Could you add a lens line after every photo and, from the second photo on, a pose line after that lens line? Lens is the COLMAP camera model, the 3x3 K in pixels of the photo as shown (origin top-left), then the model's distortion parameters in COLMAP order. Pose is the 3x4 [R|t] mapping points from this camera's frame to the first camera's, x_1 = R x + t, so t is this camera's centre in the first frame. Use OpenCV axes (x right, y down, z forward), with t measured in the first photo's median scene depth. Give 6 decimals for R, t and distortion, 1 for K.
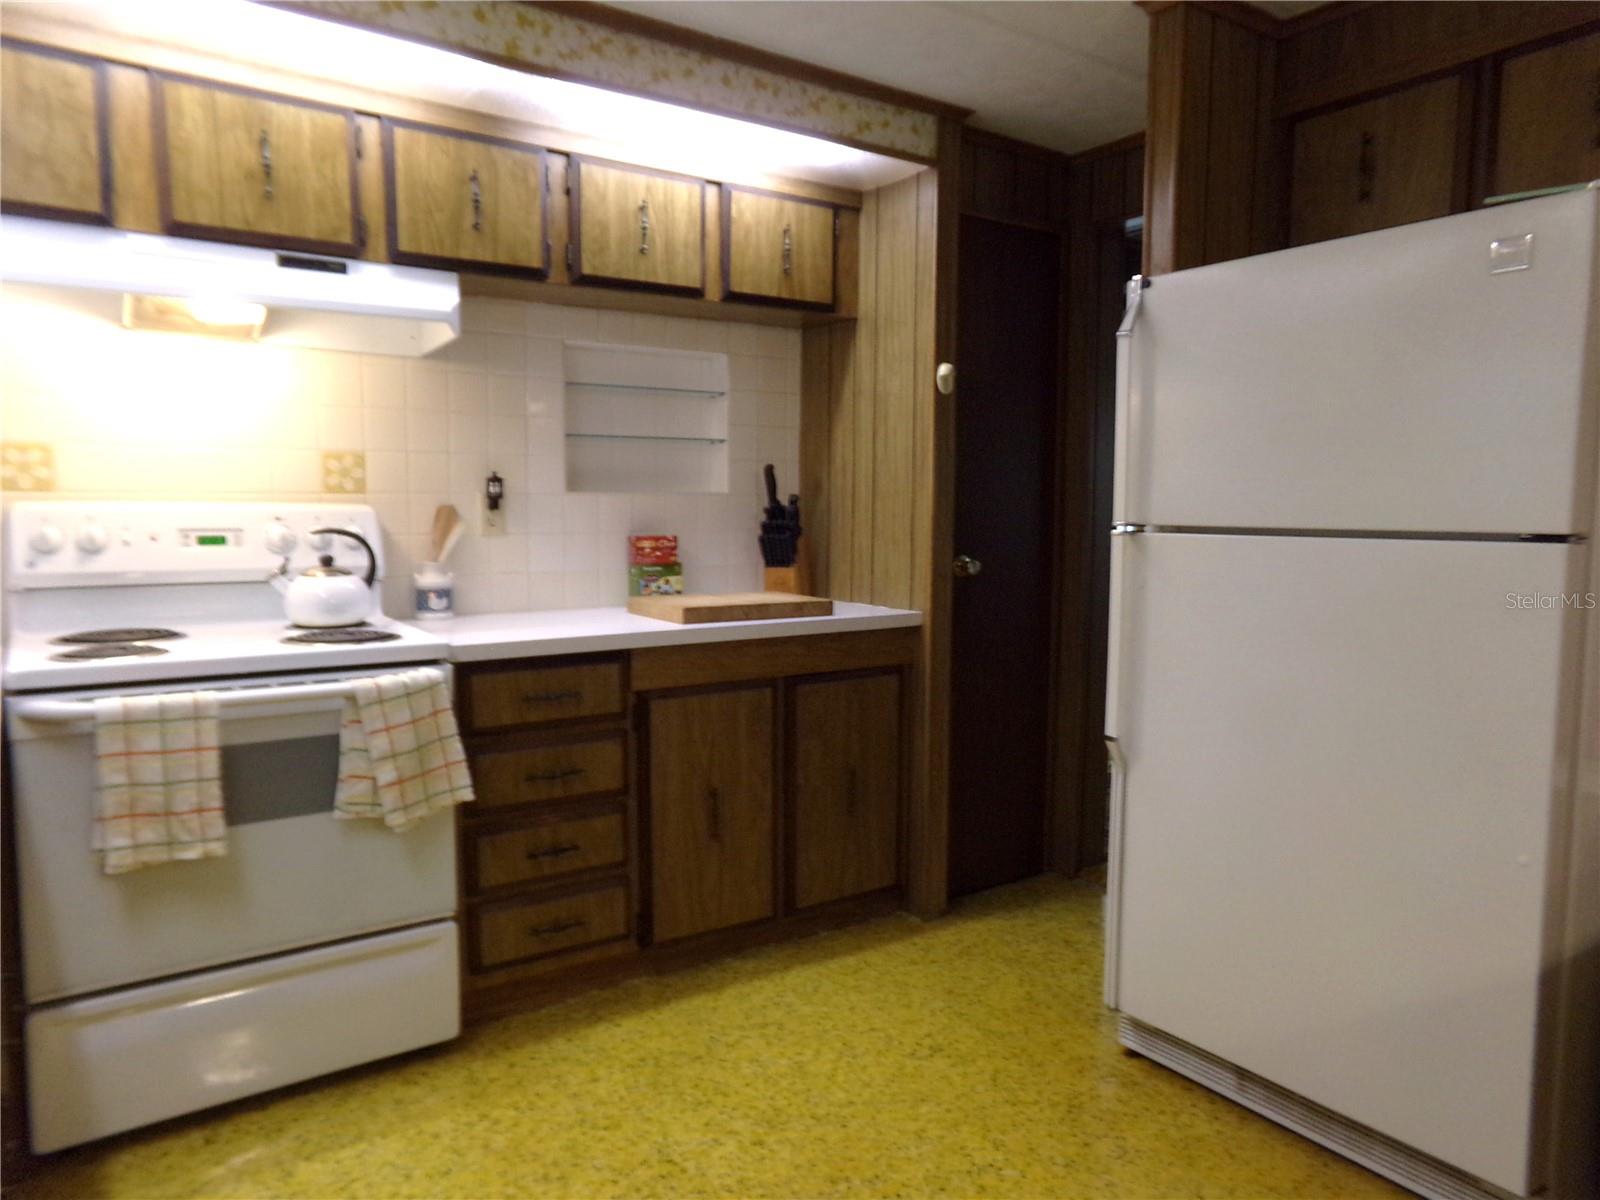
lens RADIAL K [[1122.2, 0, 801.6], [0, 1122.2, 605.5], [0, 0, 1]] dist [-0.001289, 0.064445]
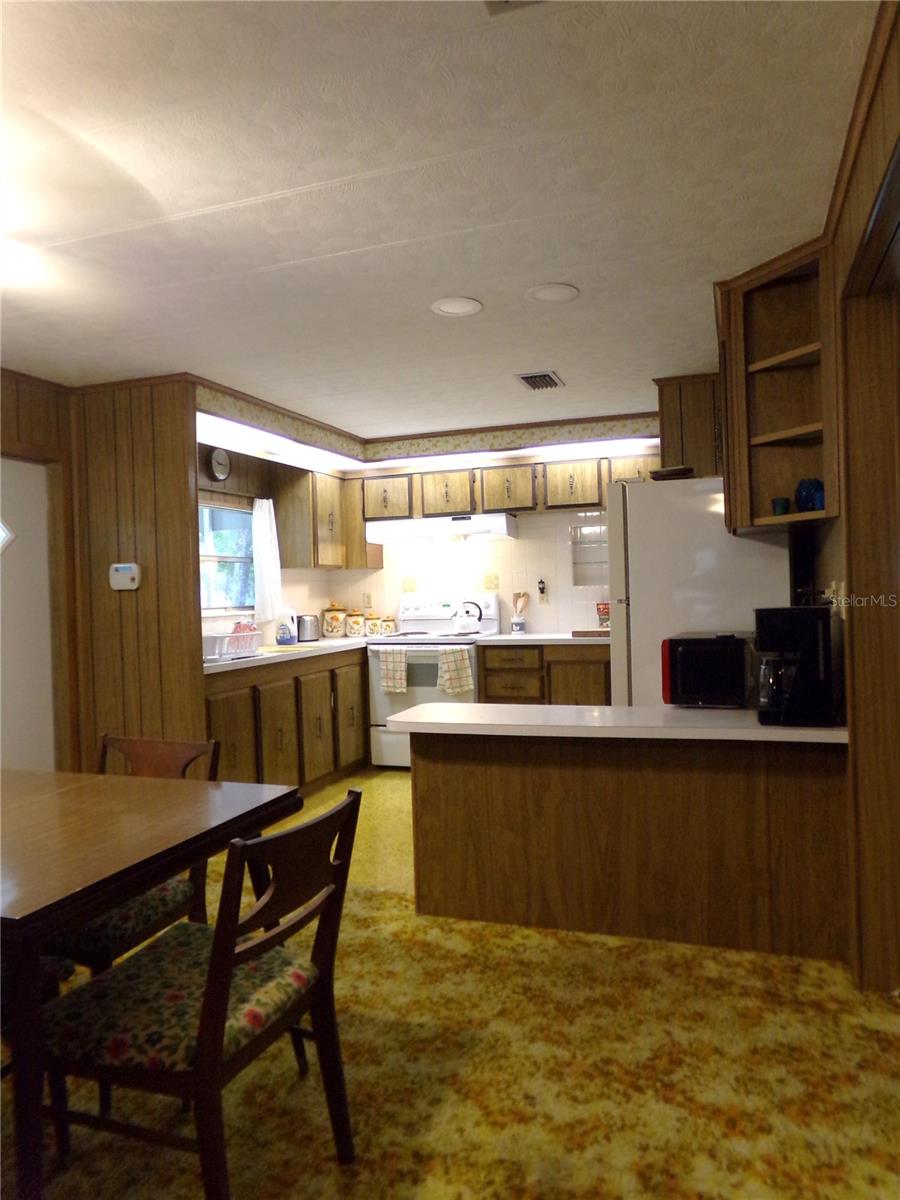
lens RADIAL K [[832.4, 0, 450.0], [0, 832.4, 600.0], [0, 0, 1]] dist [0.010555, 0.004020]
pose [[0.585118, -0.013133, -0.810842, 1.396290], [-0.045732, 0.997743, -0.049161, 0.041405], [0.809658, 0.065846, 0.583197, -0.364293]]
